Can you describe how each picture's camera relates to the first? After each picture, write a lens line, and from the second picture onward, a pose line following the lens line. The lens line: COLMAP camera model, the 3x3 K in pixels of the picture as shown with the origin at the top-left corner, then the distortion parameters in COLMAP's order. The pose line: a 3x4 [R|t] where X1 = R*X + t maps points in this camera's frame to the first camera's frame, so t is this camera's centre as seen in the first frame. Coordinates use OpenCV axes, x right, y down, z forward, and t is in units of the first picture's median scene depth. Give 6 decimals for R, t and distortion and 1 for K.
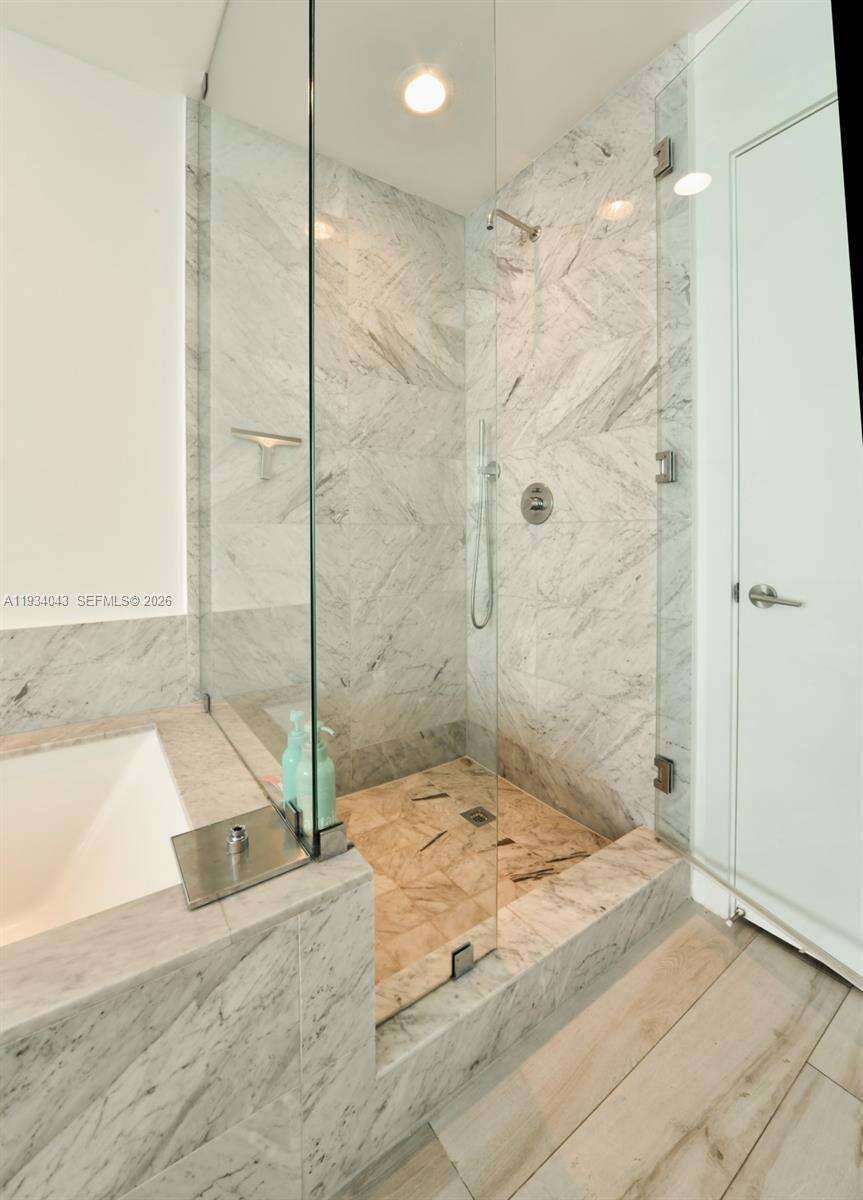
lens RADIAL K [[498.9, 0, 412.7], [0, 498.9, 540.9], [0, 0, 1]] dist [-0.020007, 0.002045]
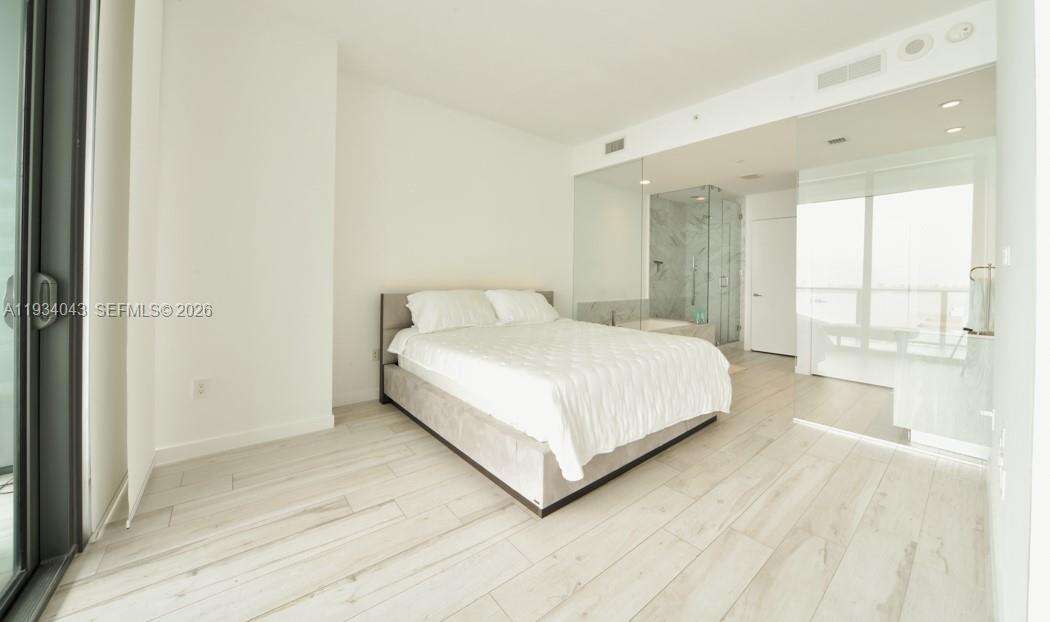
lens RADIAL K [[367.6, 0, 551.9], [0, 367.6, 273.4], [0, 0, 1]] dist [-0.000286, 0.000016]
pose [[0.991277, 0.019355, 0.130365, -1.557697], [-0.017050, 0.999678, -0.018779, -0.017598], [-0.130686, 0.016393, 0.991288, -2.072650]]
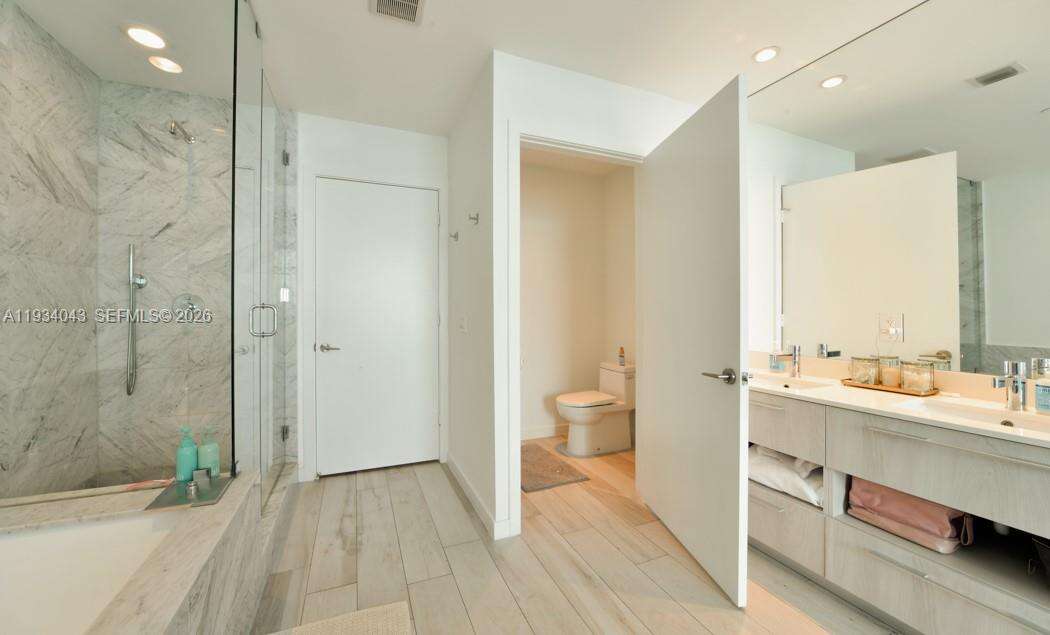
lens RADIAL K [[374.1, 0, 508.1], [0, 374.1, 309.1], [0, 0, 1]] dist [-0.009894, 0.000264]
pose [[0.212473, 0.007642, 0.977137, -0.684132], [0.012983, 0.999859, -0.010642, -0.039427], [-0.977081, 0.014947, 0.212344, -0.255185]]
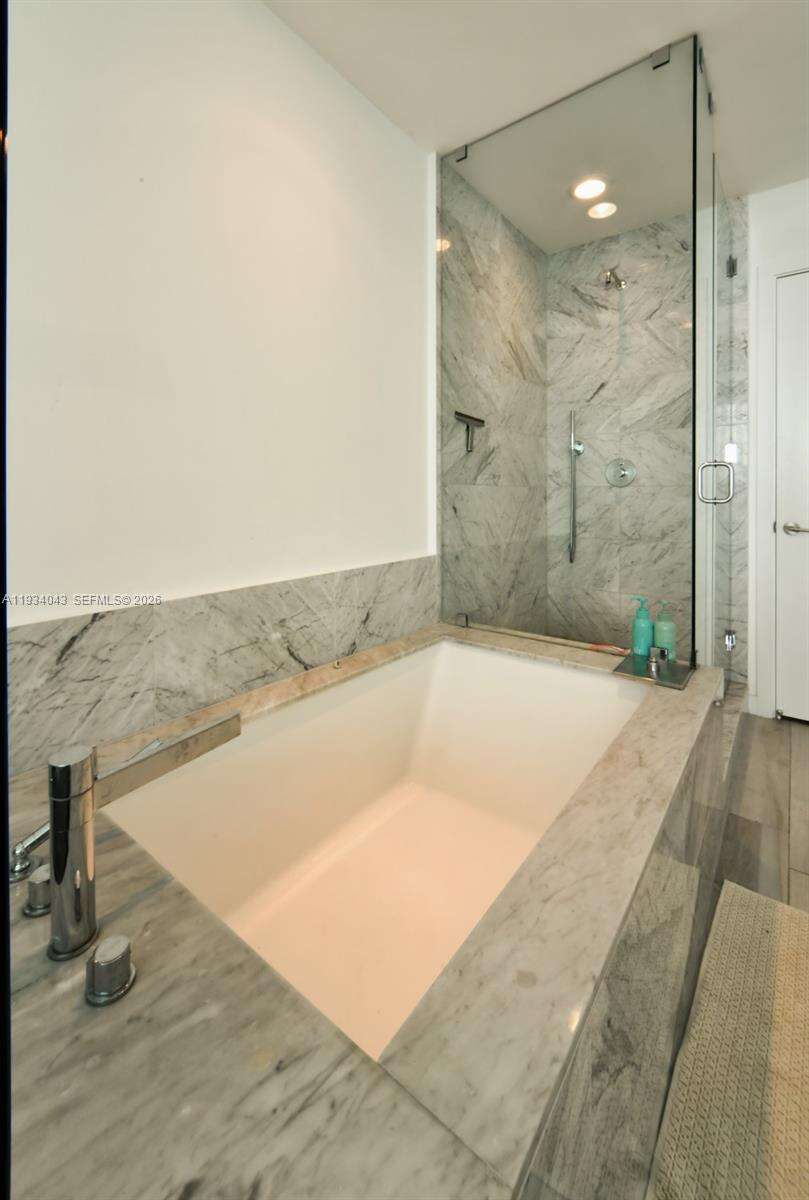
lens RADIAL K [[509.5, 0, 417.7], [0, 509.5, 499.3], [0, 0, 1]] dist [-0.002844, 0.001622]
pose [[0.945829, -0.000908, 0.324663, -0.764832], [0.002461, 0.999987, -0.004373, 0.007157], [-0.324655, 0.004935, 0.945820, -0.198919]]
